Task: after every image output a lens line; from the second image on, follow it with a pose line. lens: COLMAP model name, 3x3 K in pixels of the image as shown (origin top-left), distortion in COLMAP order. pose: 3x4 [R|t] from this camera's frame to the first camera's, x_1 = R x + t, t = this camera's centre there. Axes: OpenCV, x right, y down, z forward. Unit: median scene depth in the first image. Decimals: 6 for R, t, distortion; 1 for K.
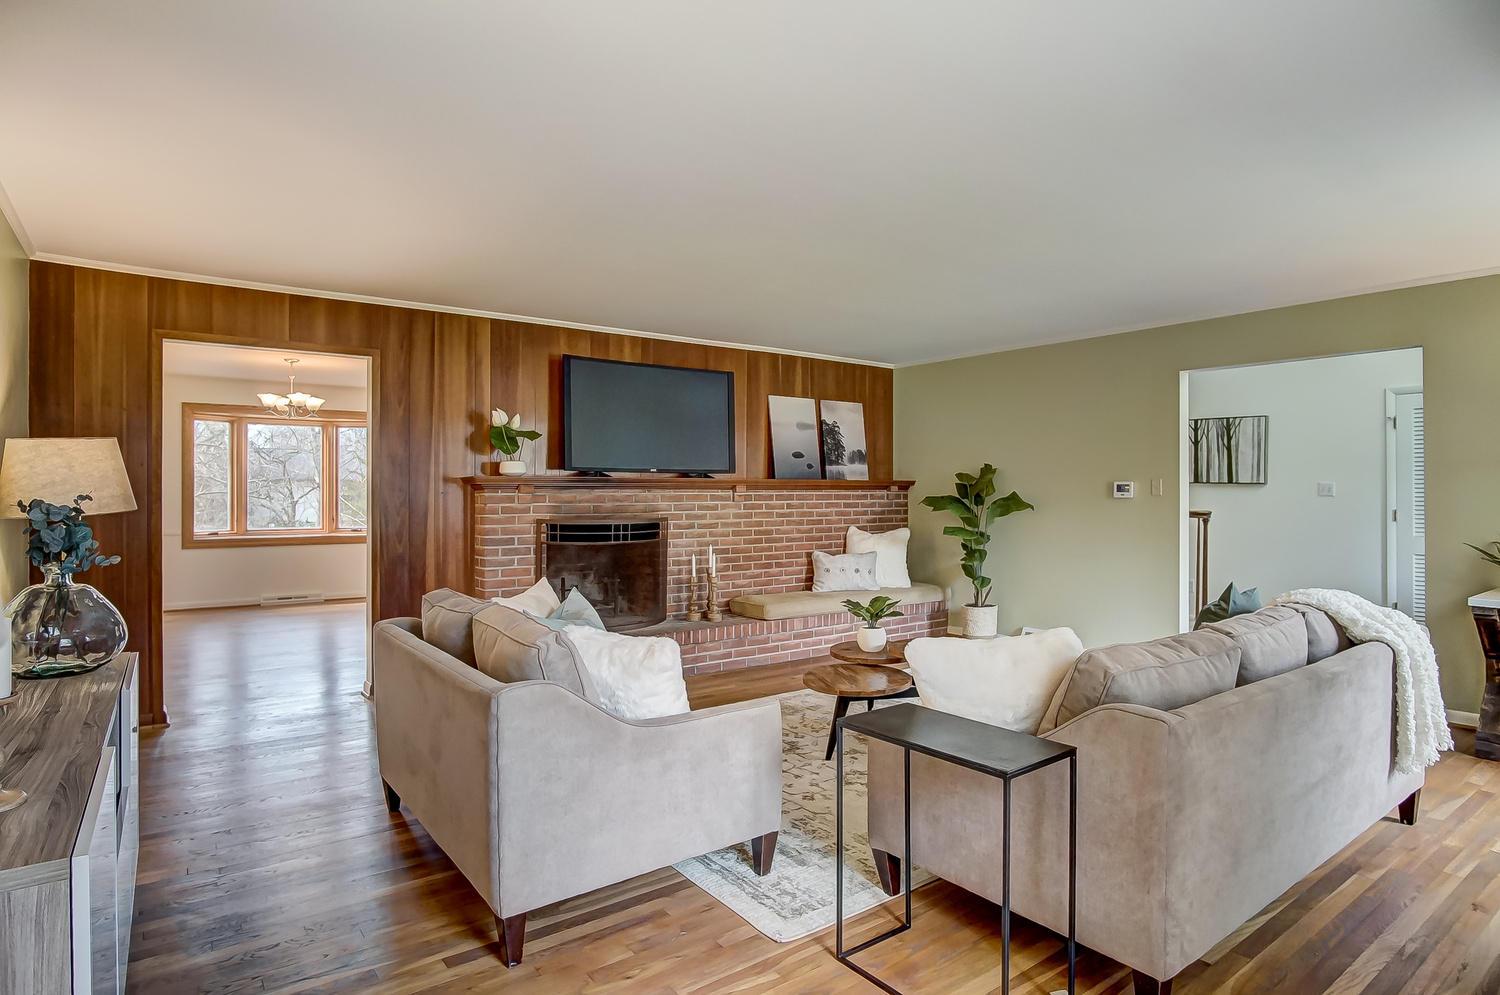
lens RADIAL K [[813.9, 0, 752.7], [0, 813.9, 478.9], [0, 0, 1]] dist [-0.028481, 0.008739]
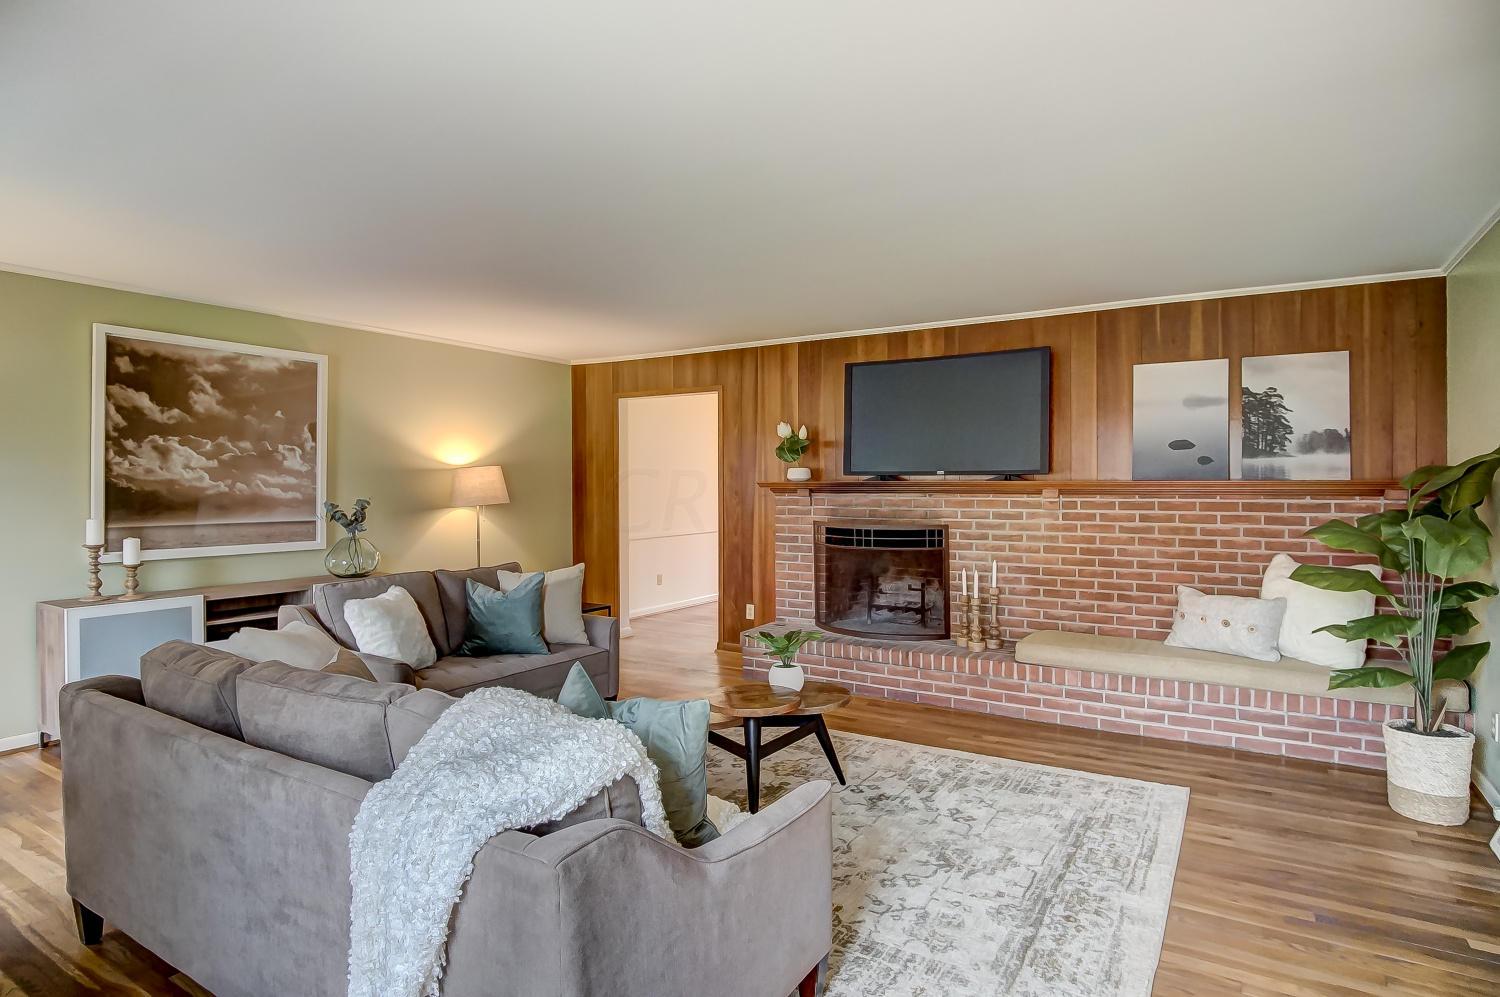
lens RADIAL K [[813.9, 0, 752.7], [0, 813.9, 479.9], [0, 0, 1]] dist [-0.028481, 0.008739]
pose [[0.371777, -0.004538, -0.928311, 0.630245], [0.014545, 0.999894, 0.000938, -0.006184], [0.928208, -0.013851, 0.371803, 0.460106]]
